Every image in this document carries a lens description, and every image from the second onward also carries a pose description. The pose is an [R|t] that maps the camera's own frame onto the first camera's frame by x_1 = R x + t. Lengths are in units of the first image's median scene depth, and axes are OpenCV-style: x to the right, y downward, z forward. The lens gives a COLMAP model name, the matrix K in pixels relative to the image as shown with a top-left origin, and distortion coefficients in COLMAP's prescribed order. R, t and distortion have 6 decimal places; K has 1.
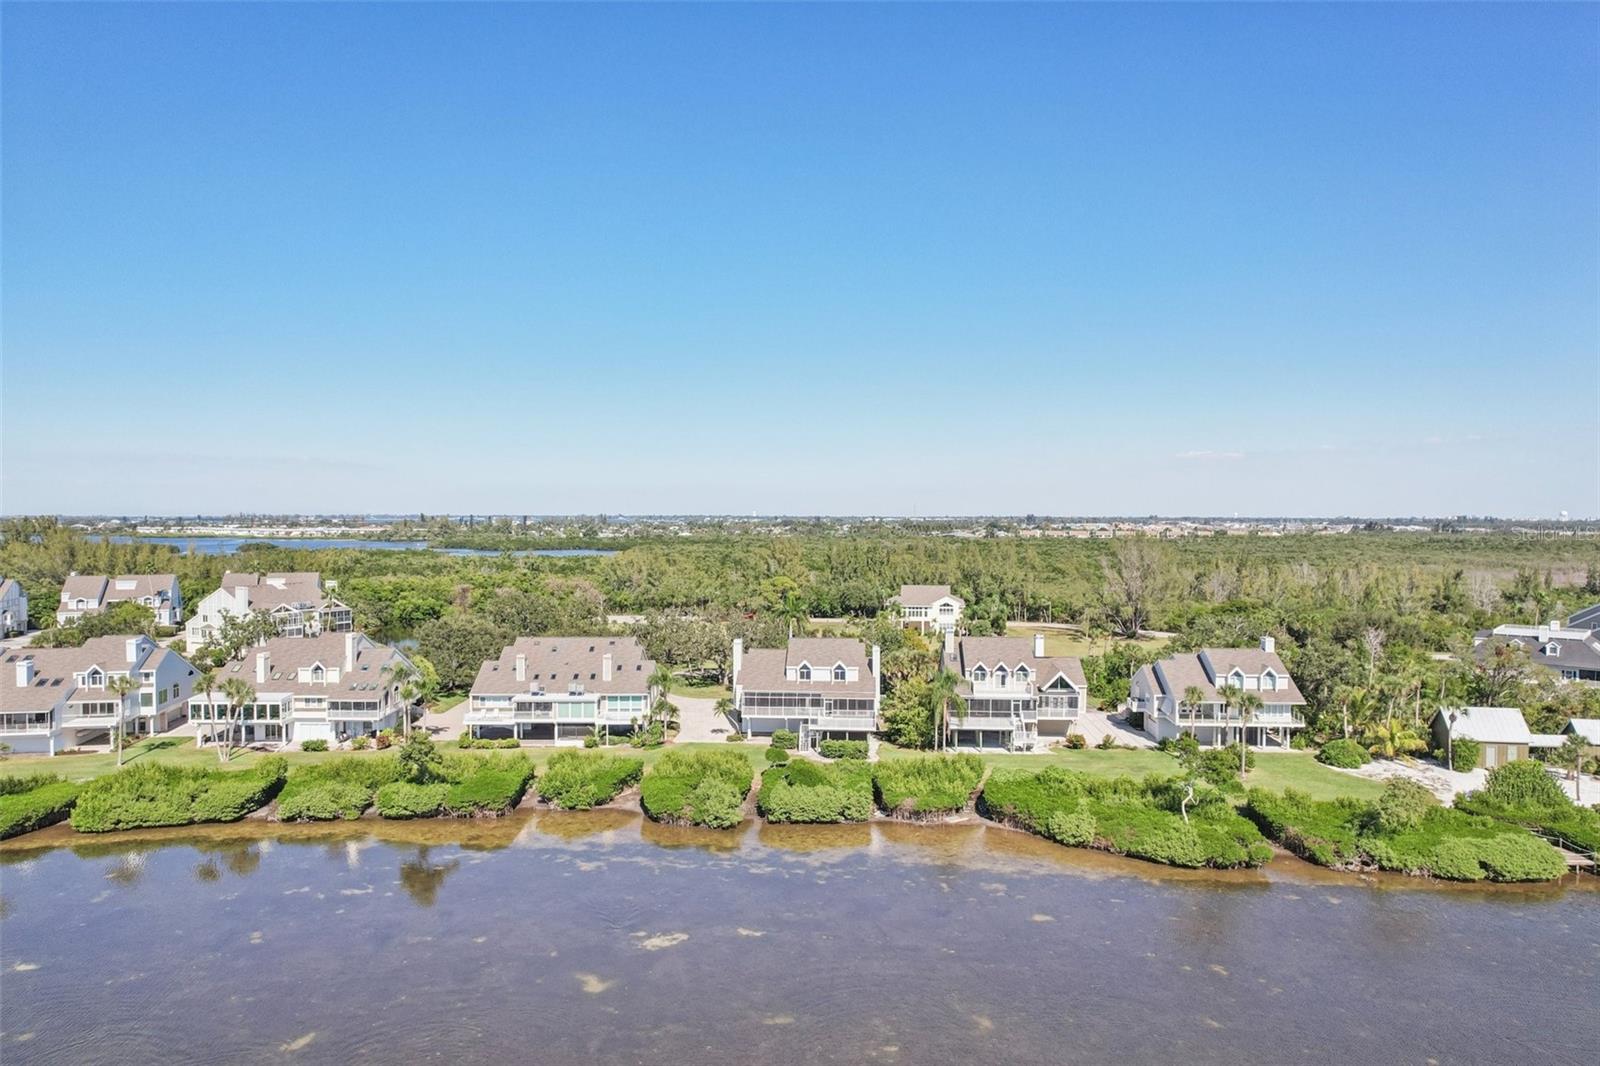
lens RADIAL K [[1039.8, 0, 798.0], [0, 1039.8, 534.9], [0, 0, 1]] dist [-0.041903, 0.014202]
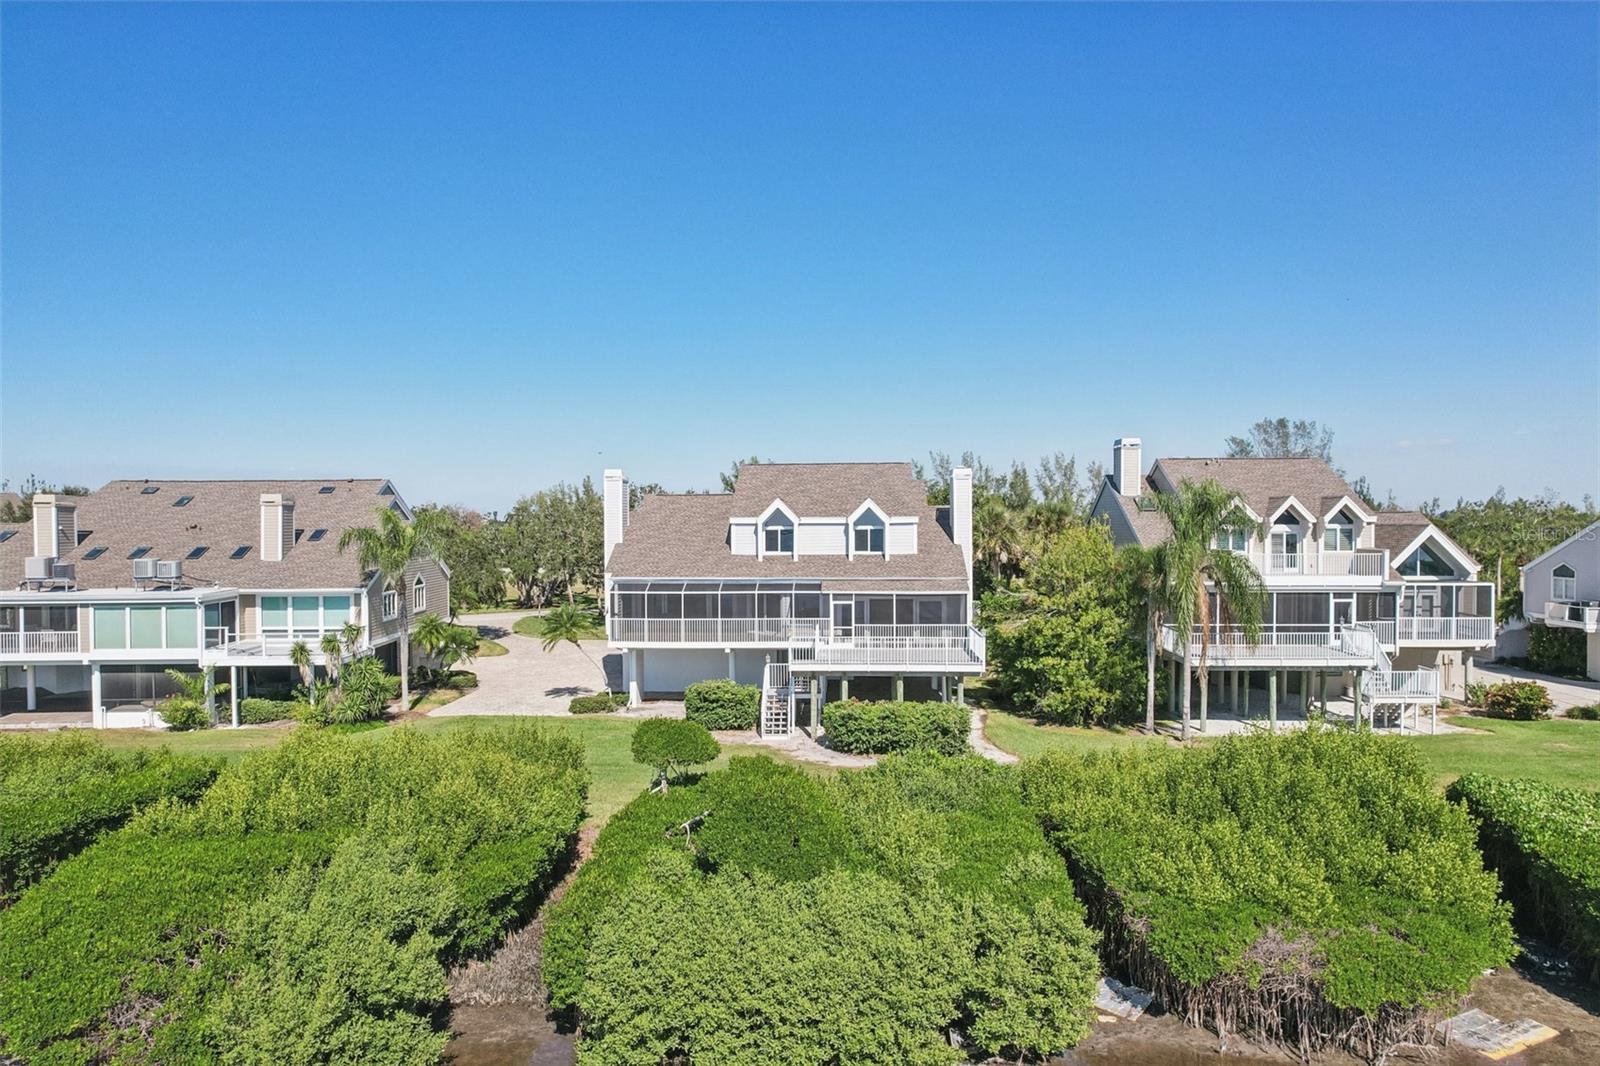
lens RADIAL K [[1039.8, 0, 794.8], [0, 1039.8, 538.8], [0, 0, 1]] dist [-0.041903, 0.014202]
pose [[0.999891, -0.008533, 0.012046, 0.008326], [0.008537, 0.999964, -0.000309, 0.139909], [-0.012043, 0.000411, 0.999927, 0.638876]]
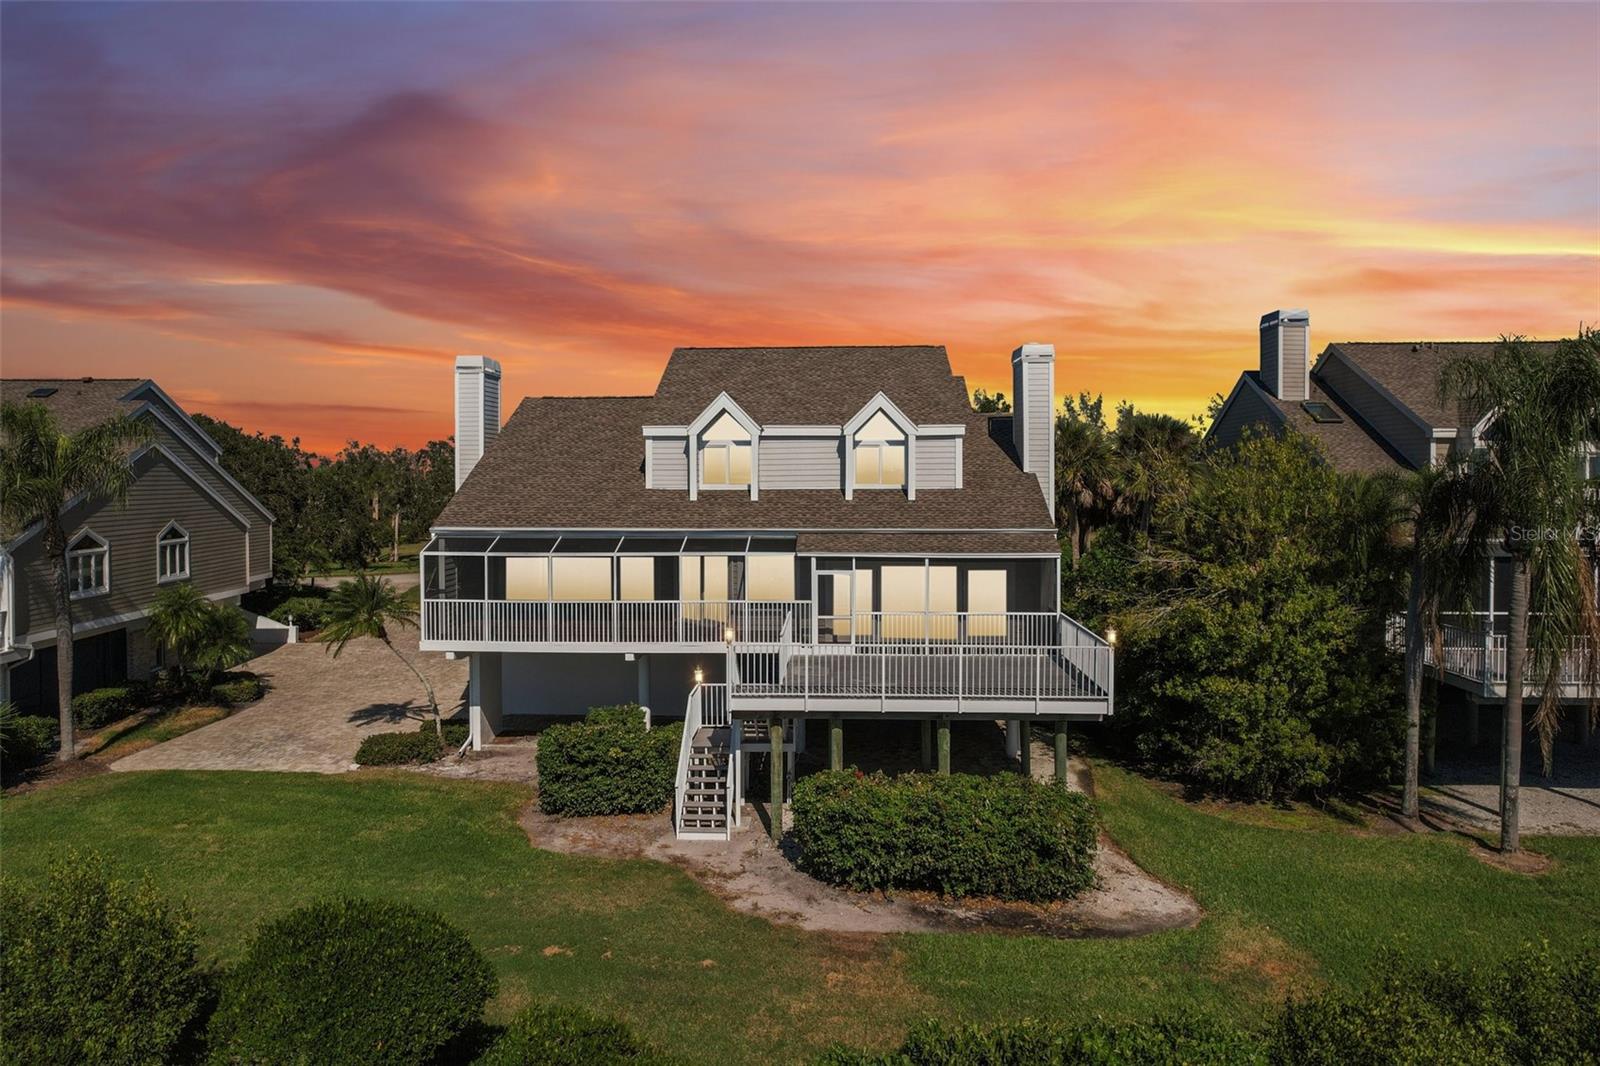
lens RADIAL K [[1039.8, 0, 804.2], [0, 1039.8, 520.4], [0, 0, 1]] dist [-0.041903, 0.014202]
pose [[0.999714, -0.006441, 0.023011, 0.019144], [0.005825, 0.999625, 0.026752, 0.146643], [-0.023175, -0.026611, 0.999377, 0.804377]]
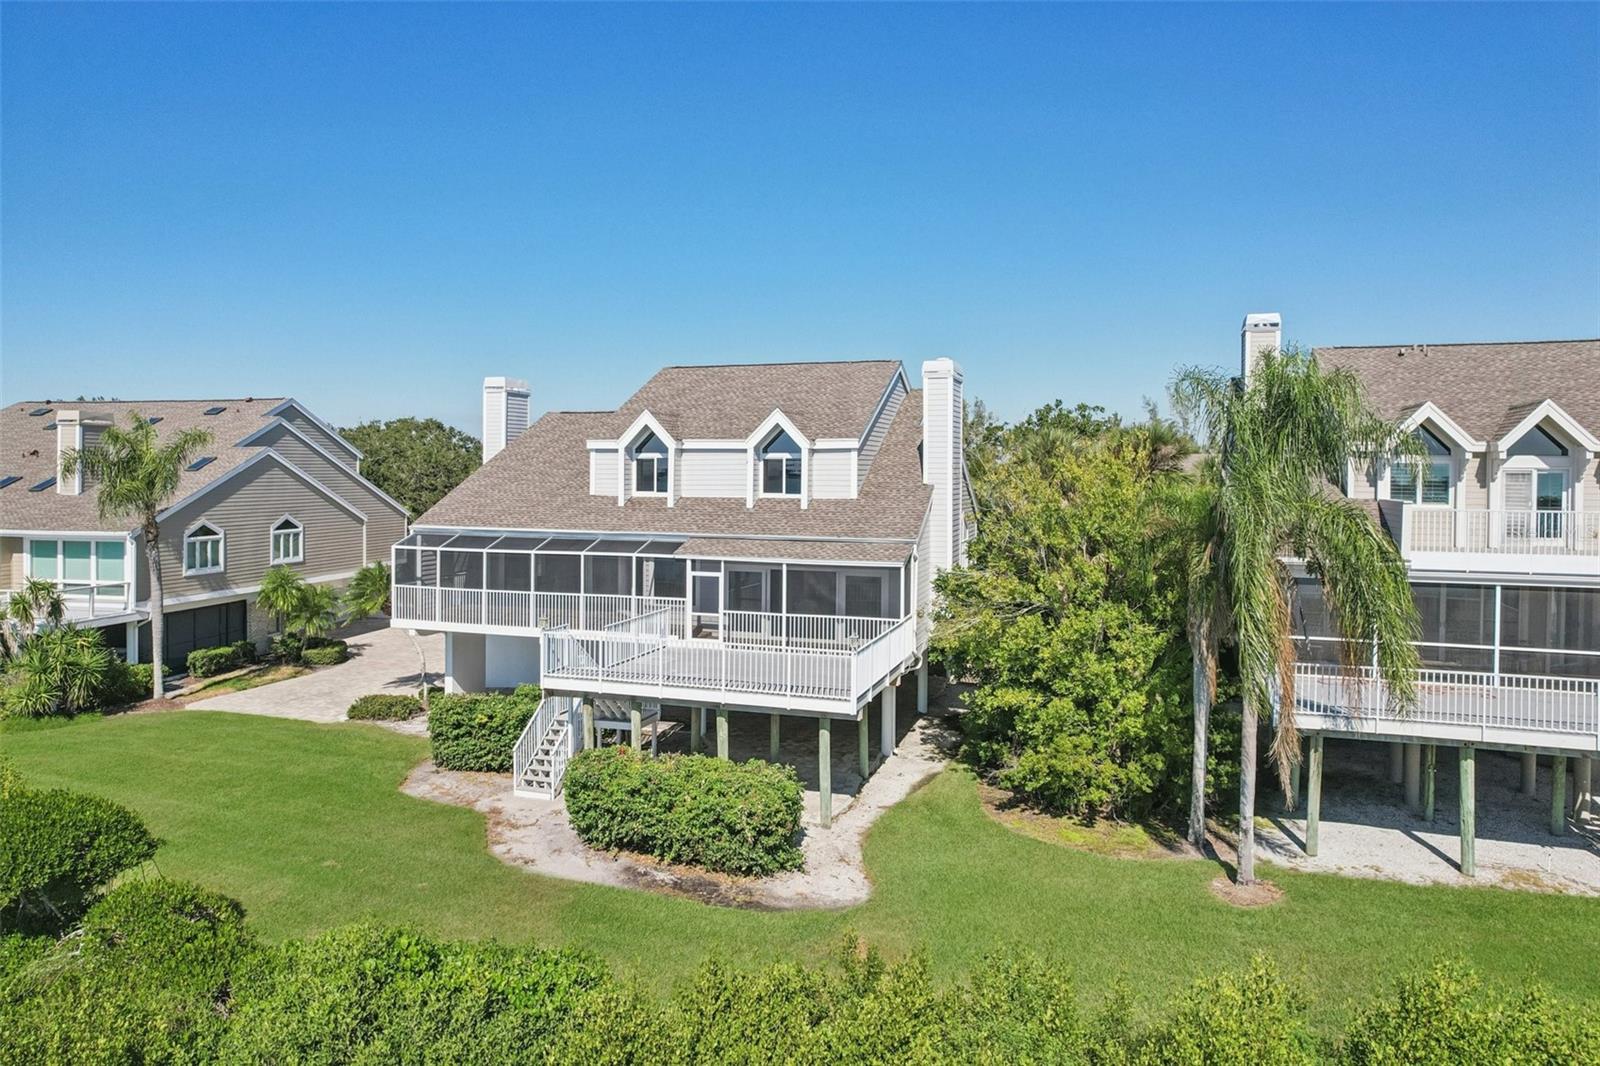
lens RADIAL K [[1039.8, 0, 793.1], [0, 1039.8, 522.0], [0, 0, 1]] dist [-0.041903, 0.014202]
pose [[0.969294, 0.013669, -0.245525, 0.105875], [-0.006468, 0.999526, 0.030112, 0.144090], [0.245820, -0.027599, 0.968922, 0.793787]]
